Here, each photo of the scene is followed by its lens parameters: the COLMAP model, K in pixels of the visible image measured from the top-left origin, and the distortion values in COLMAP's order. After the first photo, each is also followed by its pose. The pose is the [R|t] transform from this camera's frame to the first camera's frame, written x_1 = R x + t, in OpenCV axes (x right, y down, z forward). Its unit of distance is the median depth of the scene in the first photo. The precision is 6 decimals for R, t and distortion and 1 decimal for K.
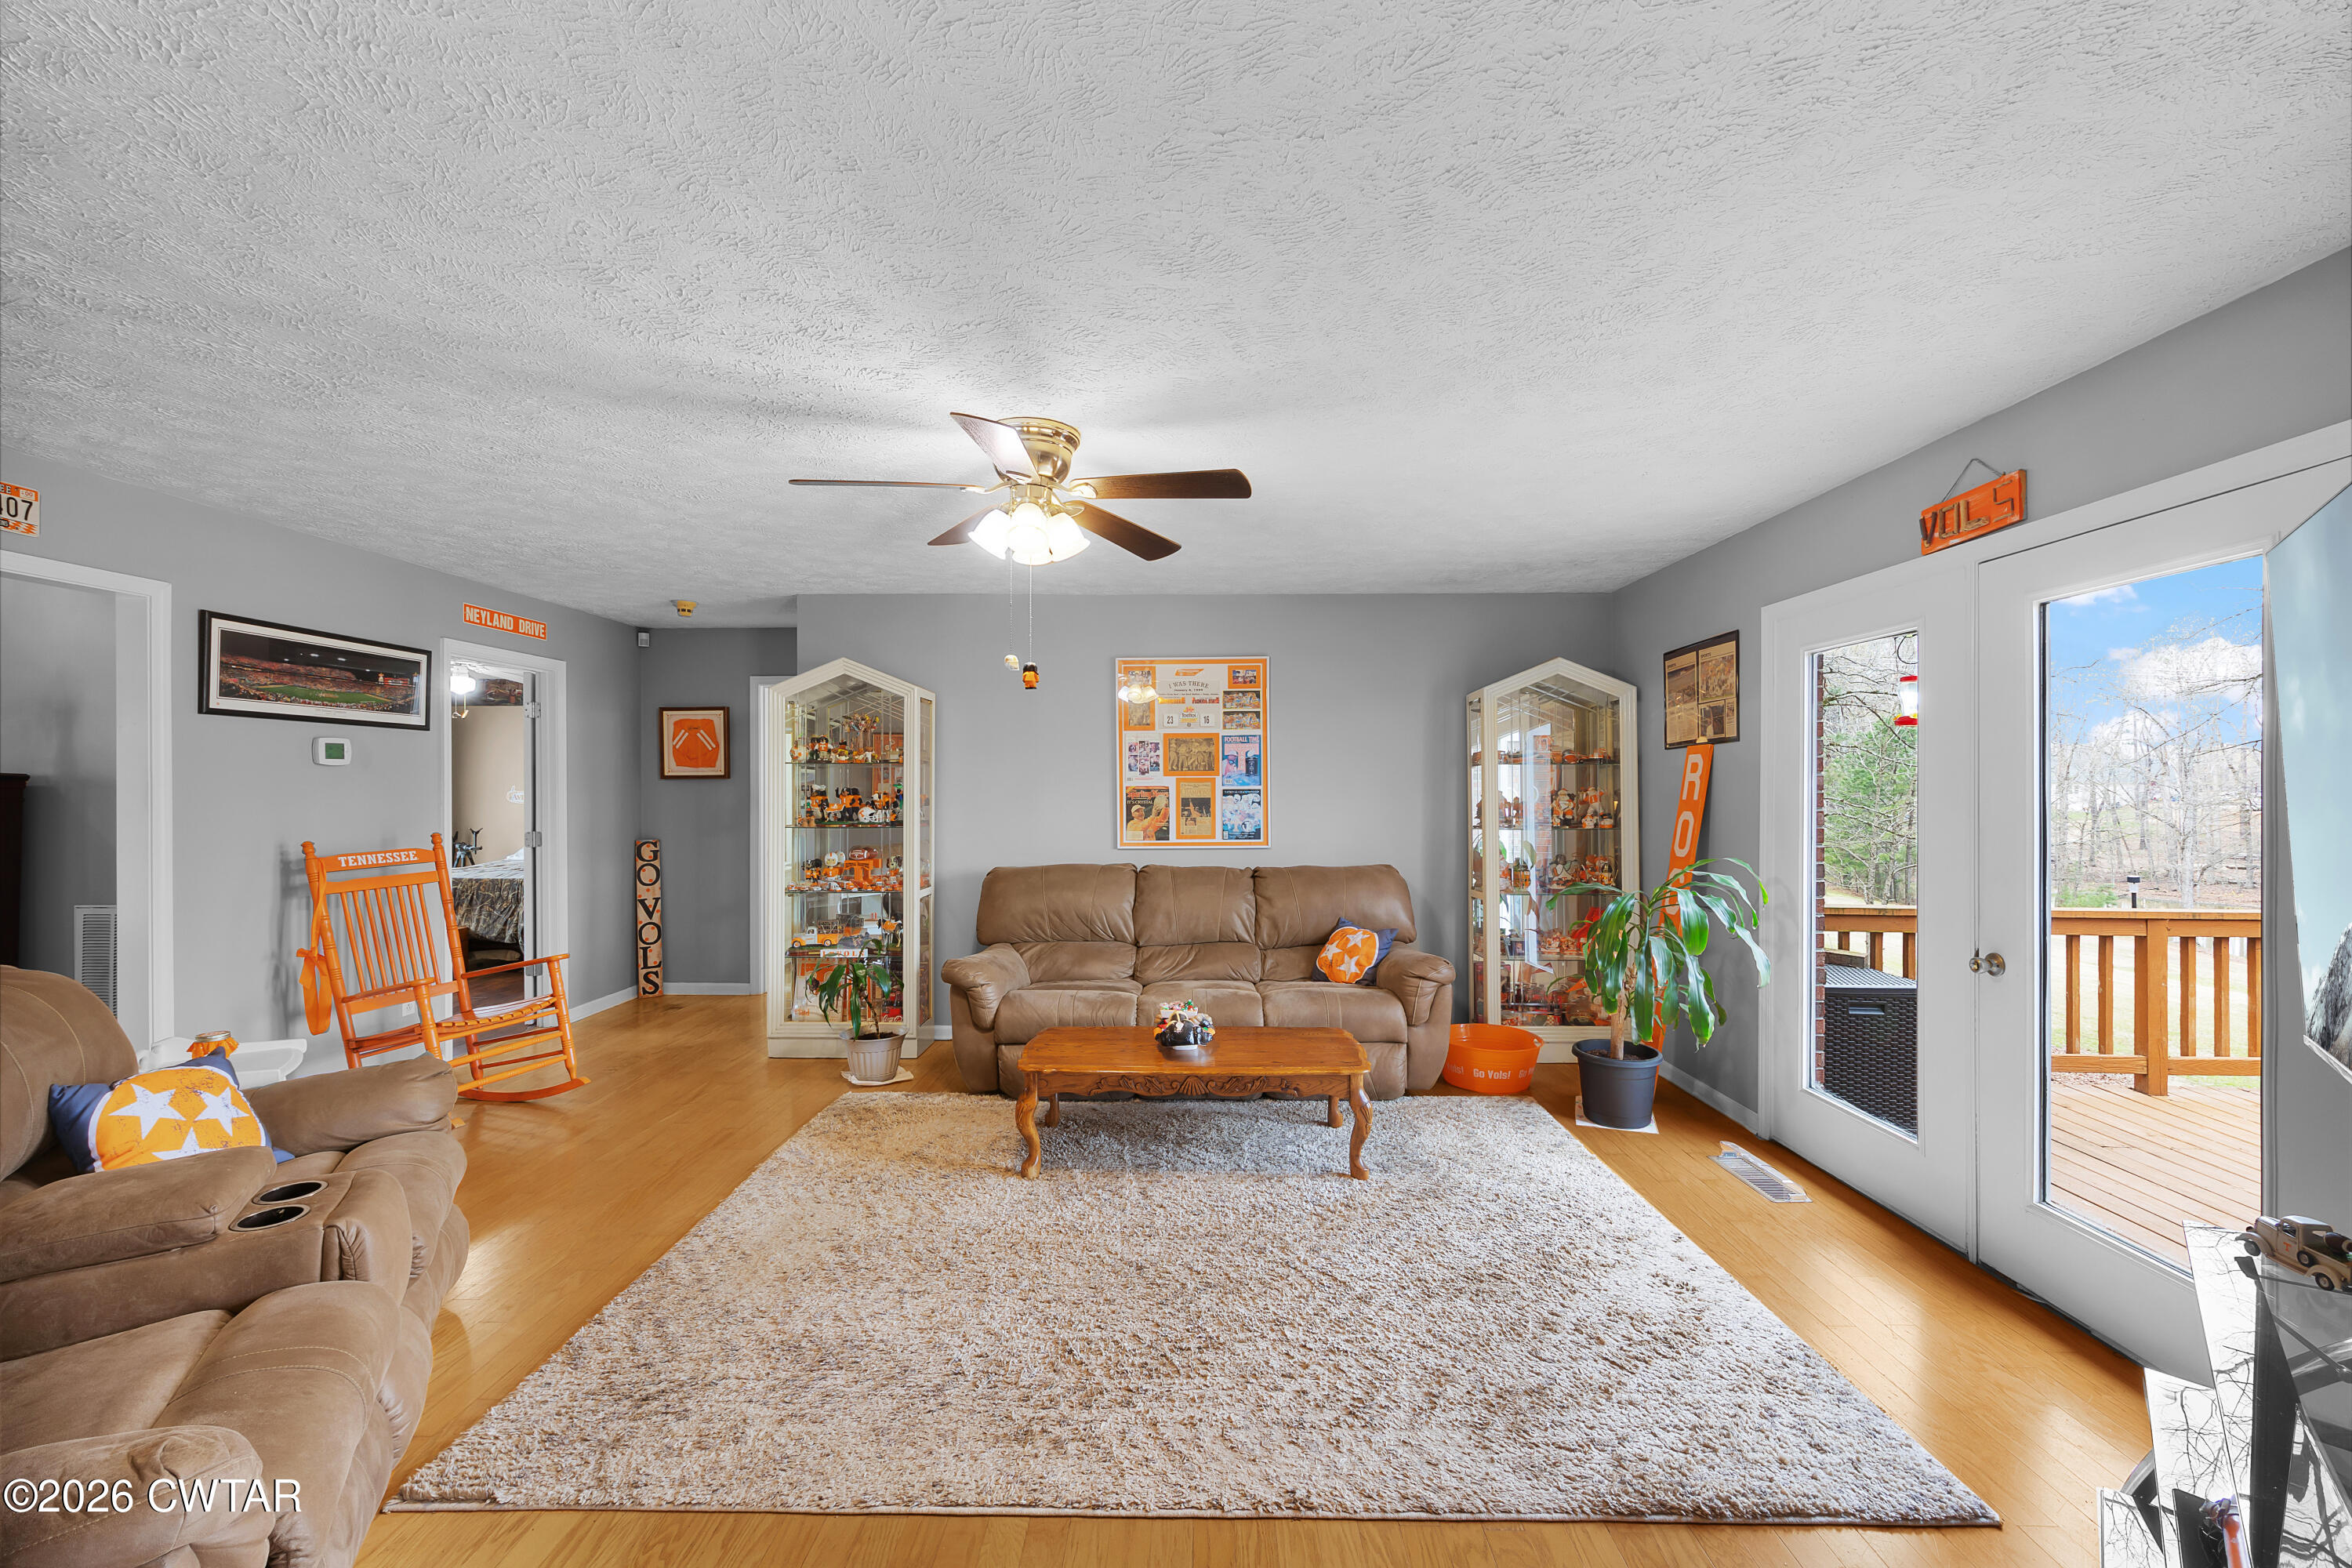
lens RADIAL K [[952.0, 0, 1191.6], [0, 952.0, 785.0], [0, 0, 1]] dist [-0.002436, 0.001075]
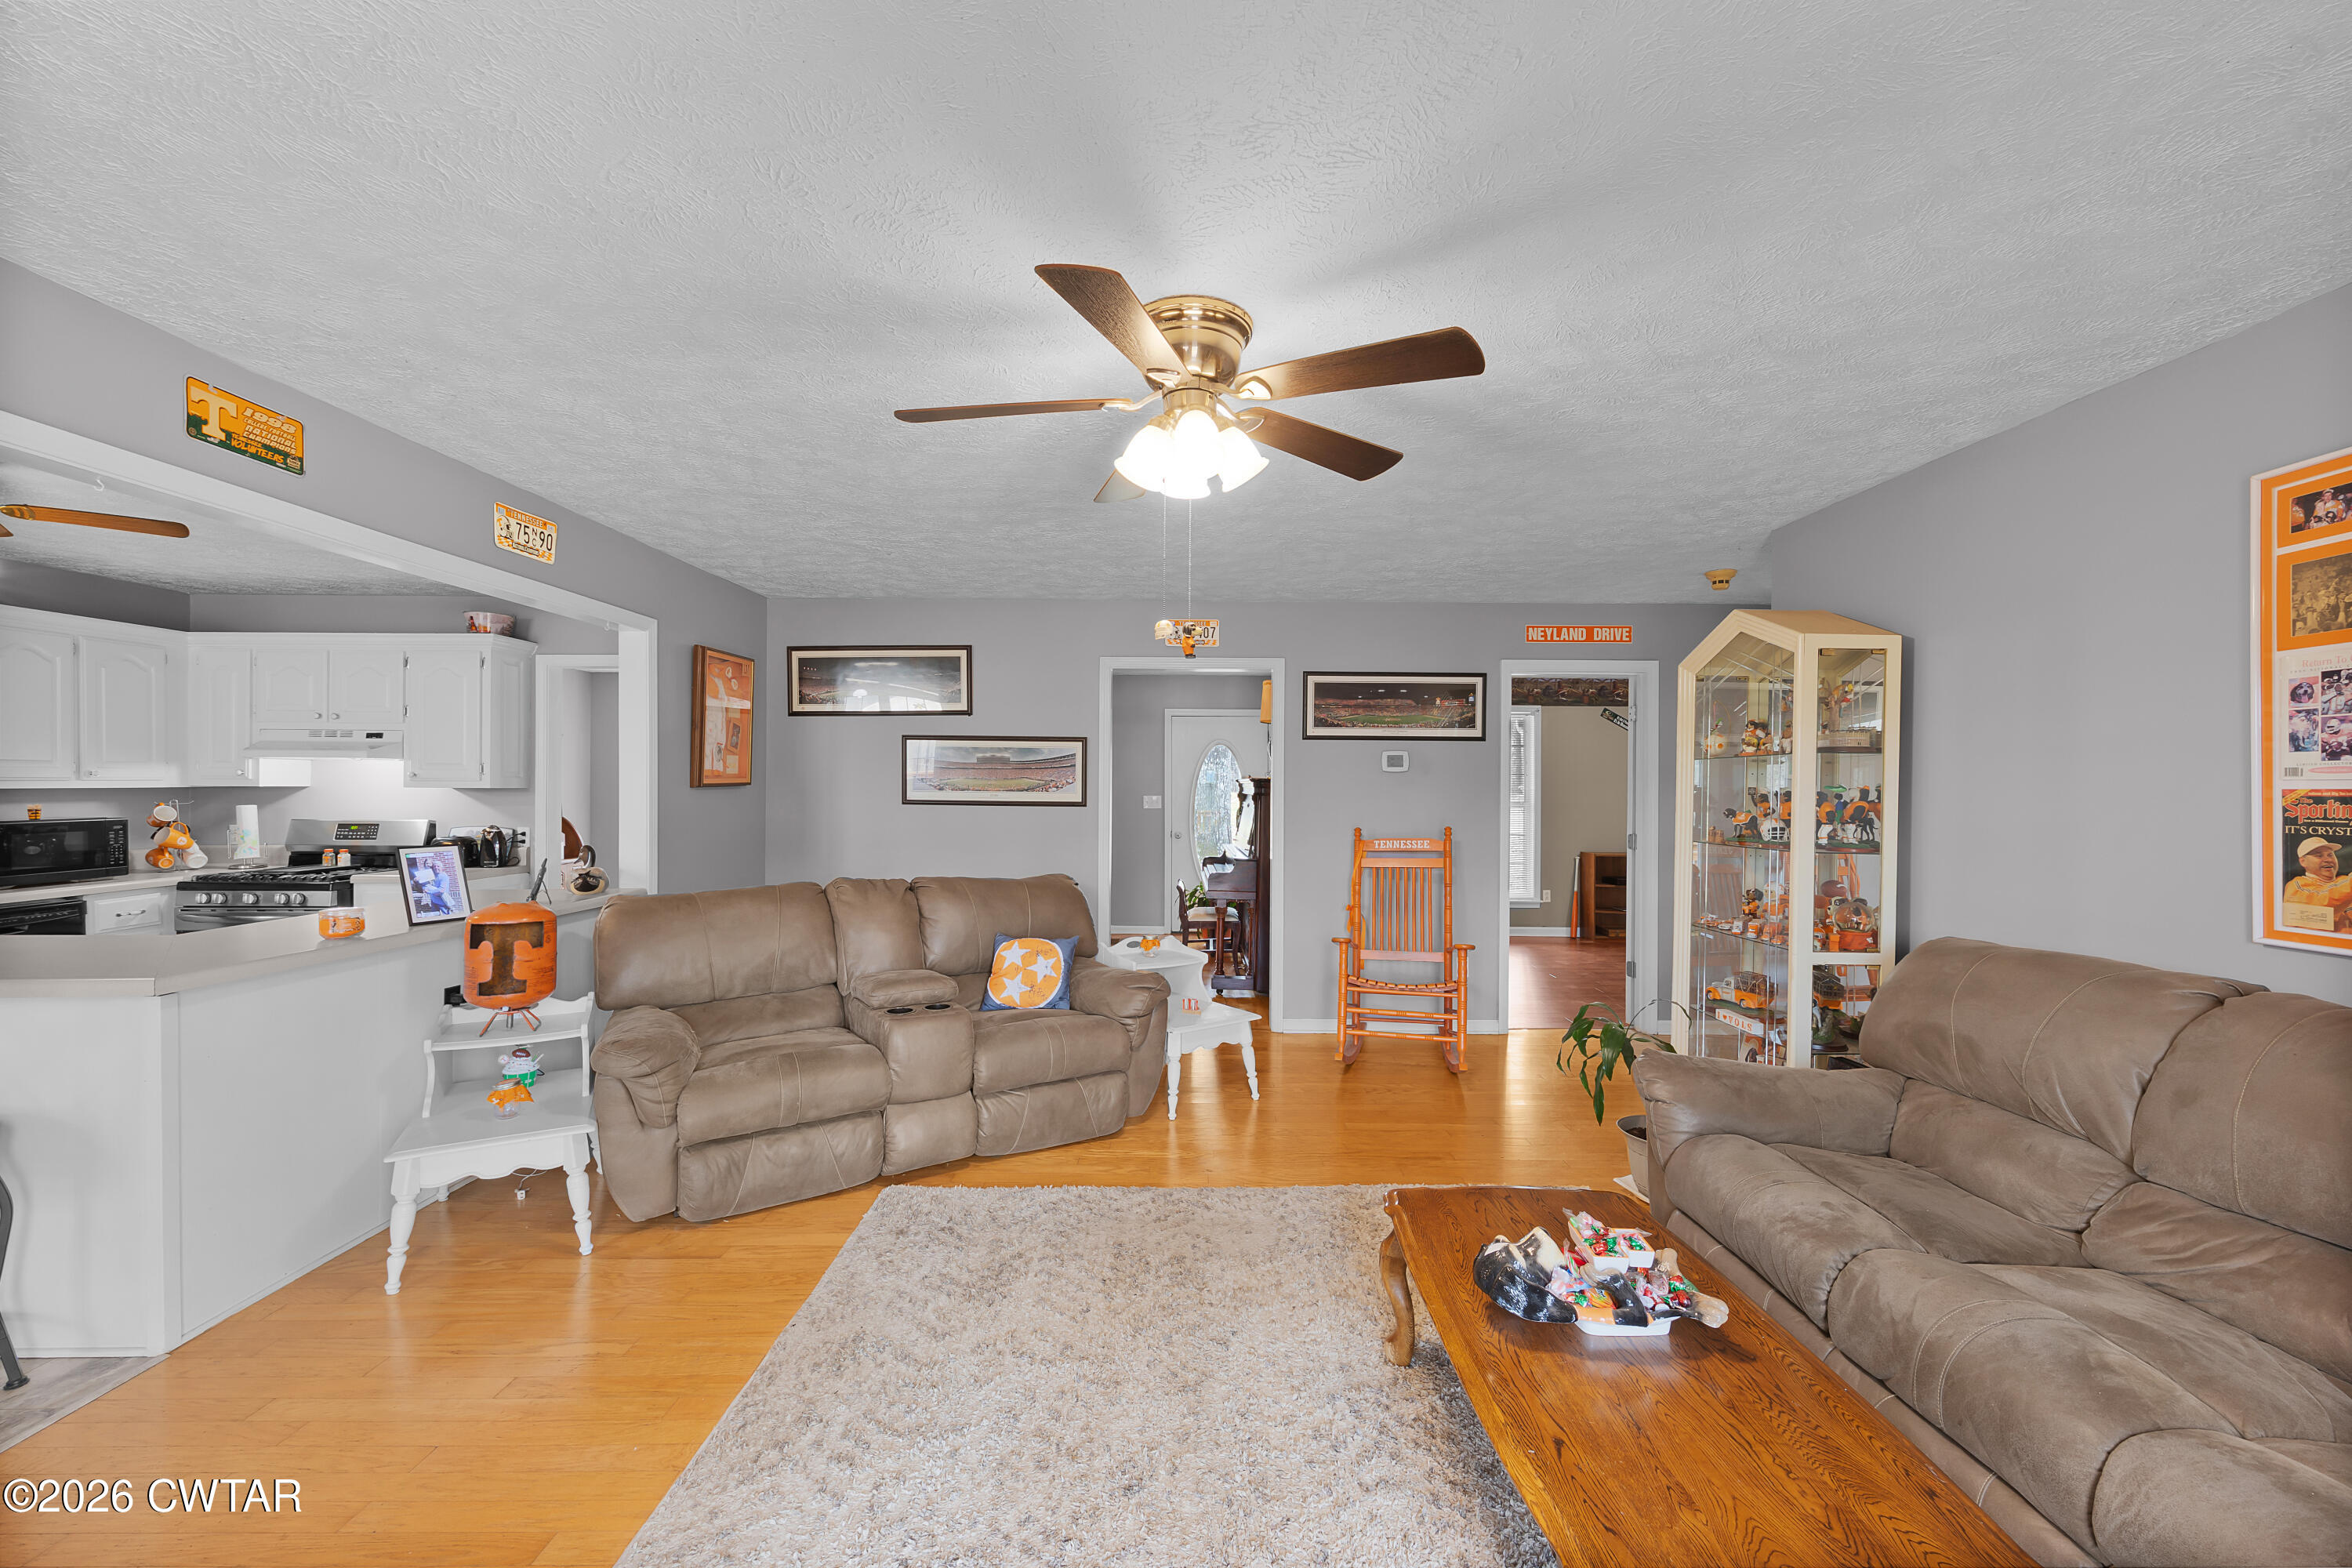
lens RADIAL K [[952.0, 0, 1178.5], [0, 952.0, 788.8], [0, 0, 1]] dist [-0.002436, 0.001075]
pose [[0.008692, 0.000147, -0.999962, 0.423381], [-0.004441, 0.999990, 0.000108, 0.004088], [0.999952, 0.004439, 0.008693, 0.696154]]
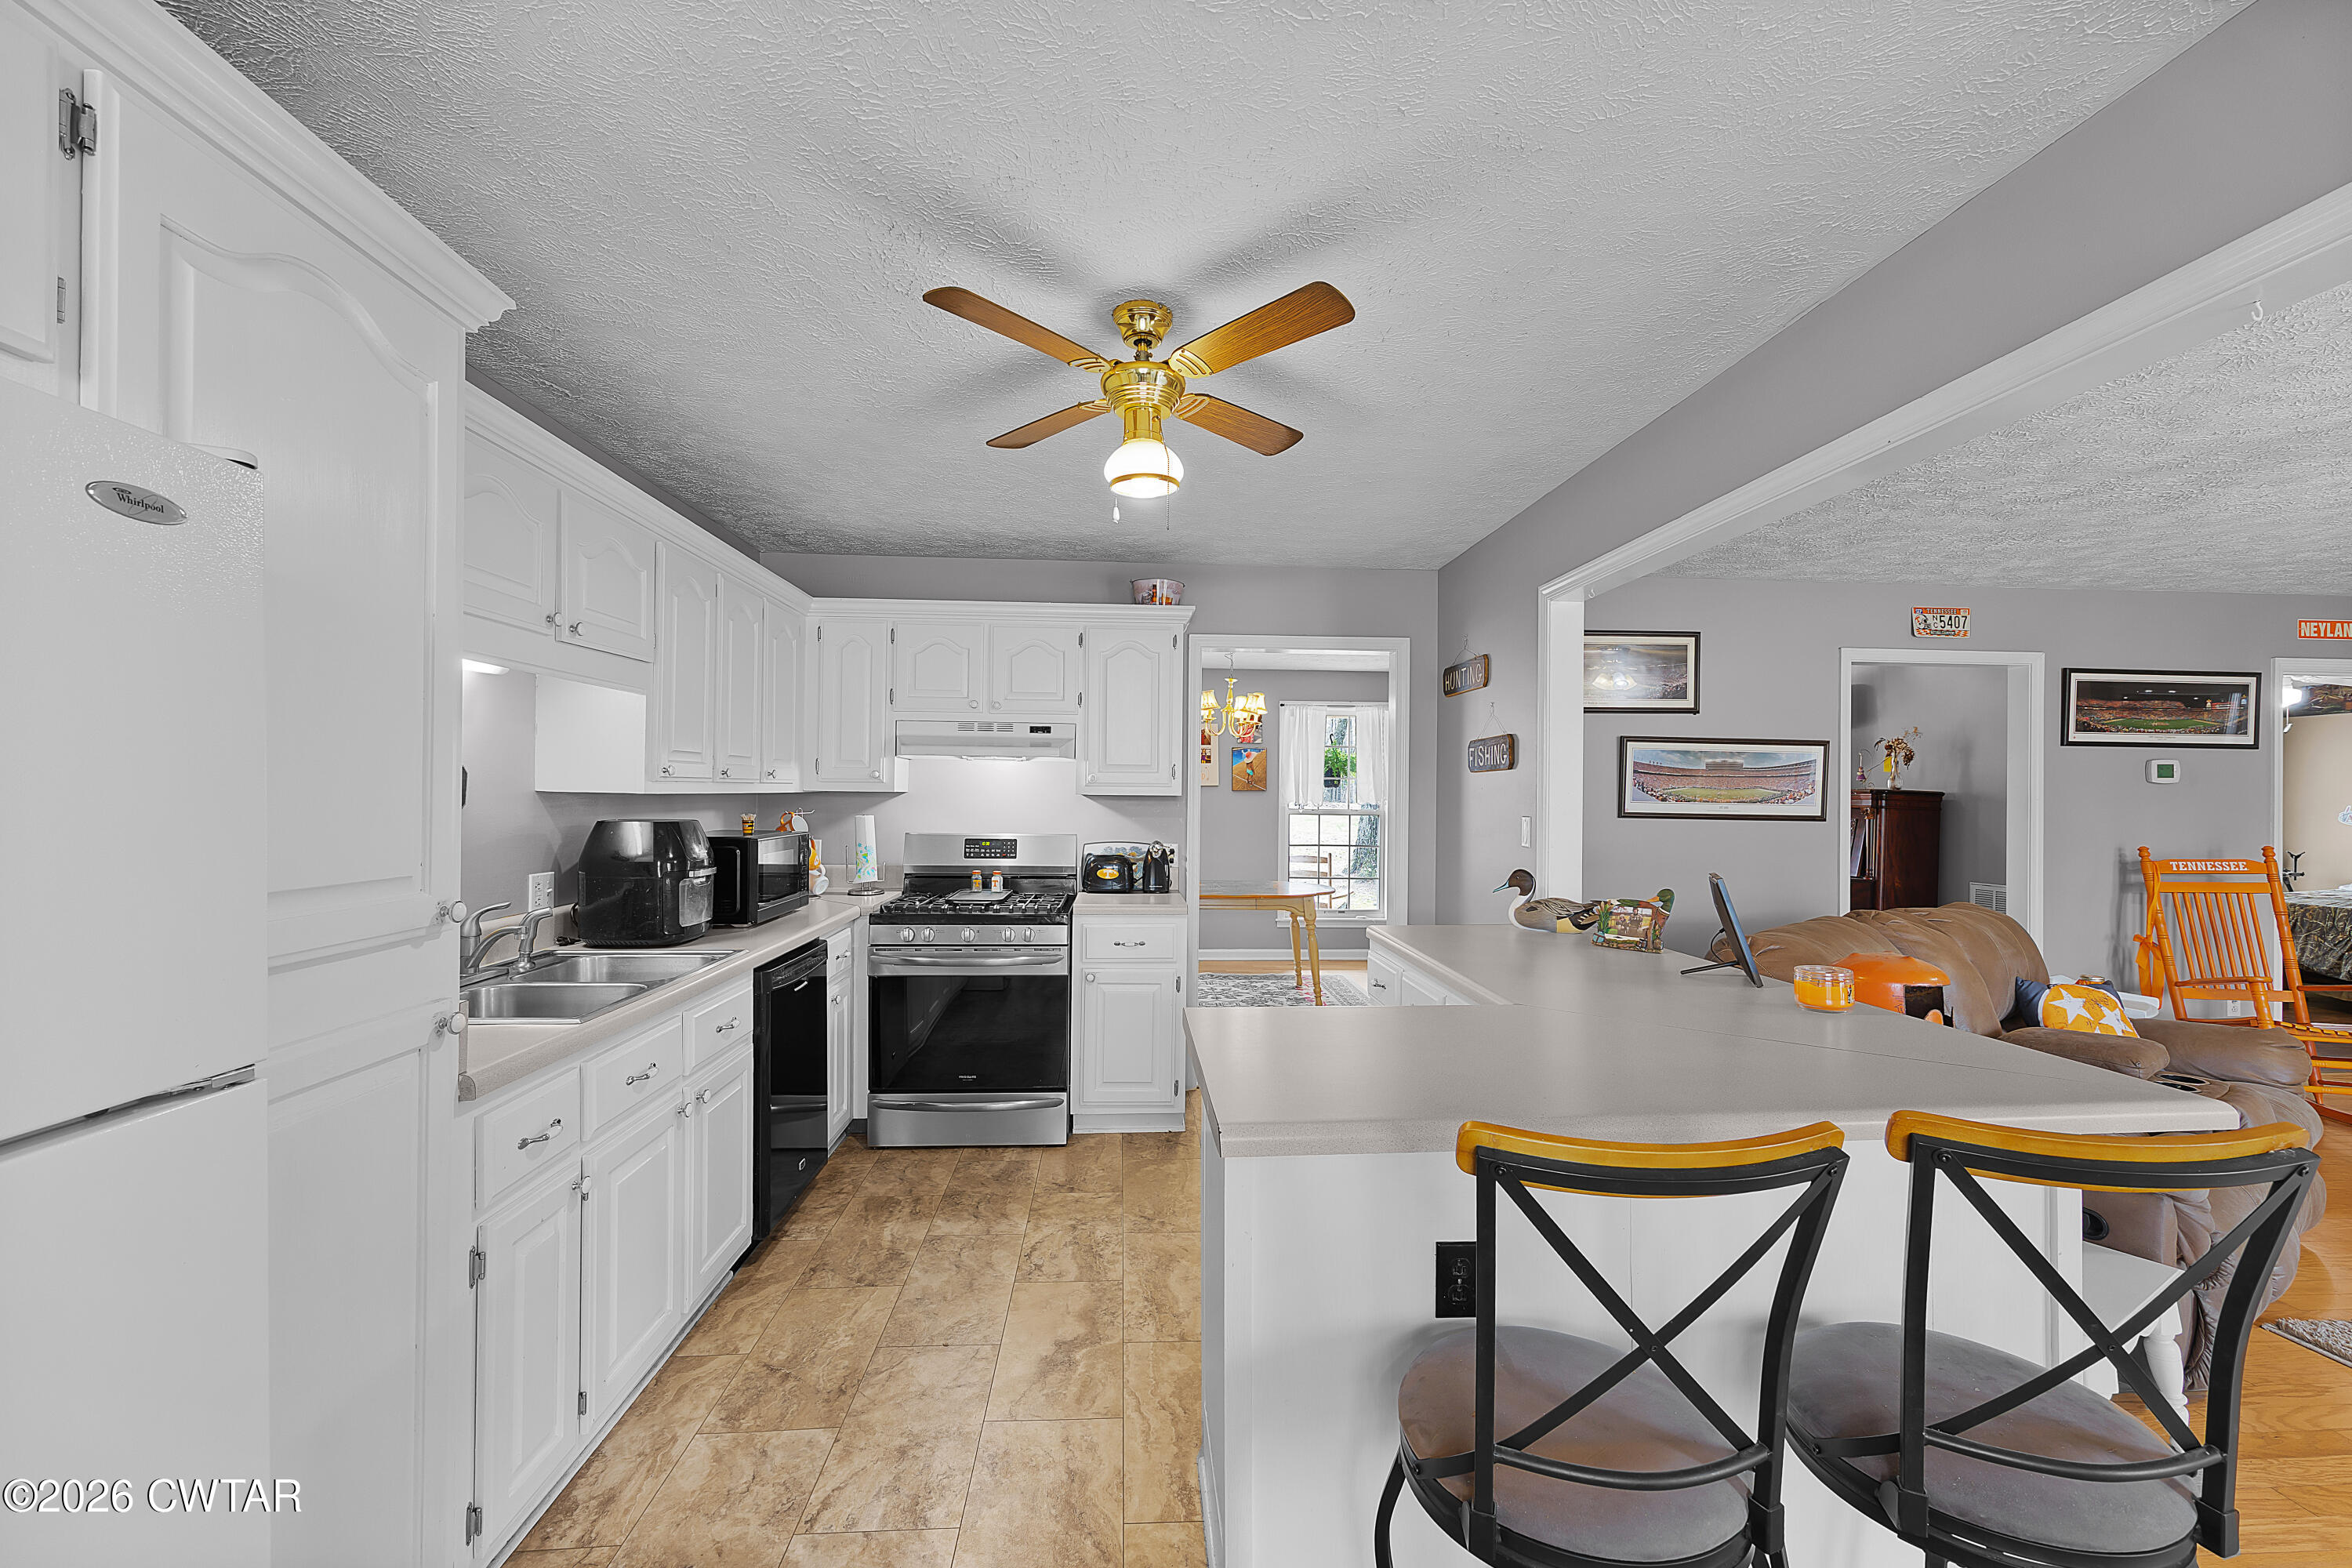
lens RADIAL K [[952.0, 0, 1185.4], [0, 952.0, 794.9], [0, 0, 1]] dist [-0.002436, 0.001075]
pose [[0.072595, -0.001148, -0.997361, 0.176110], [-0.010194, 0.999946, -0.001893, 0.007977], [0.997309, 0.010304, 0.072580, -0.286358]]
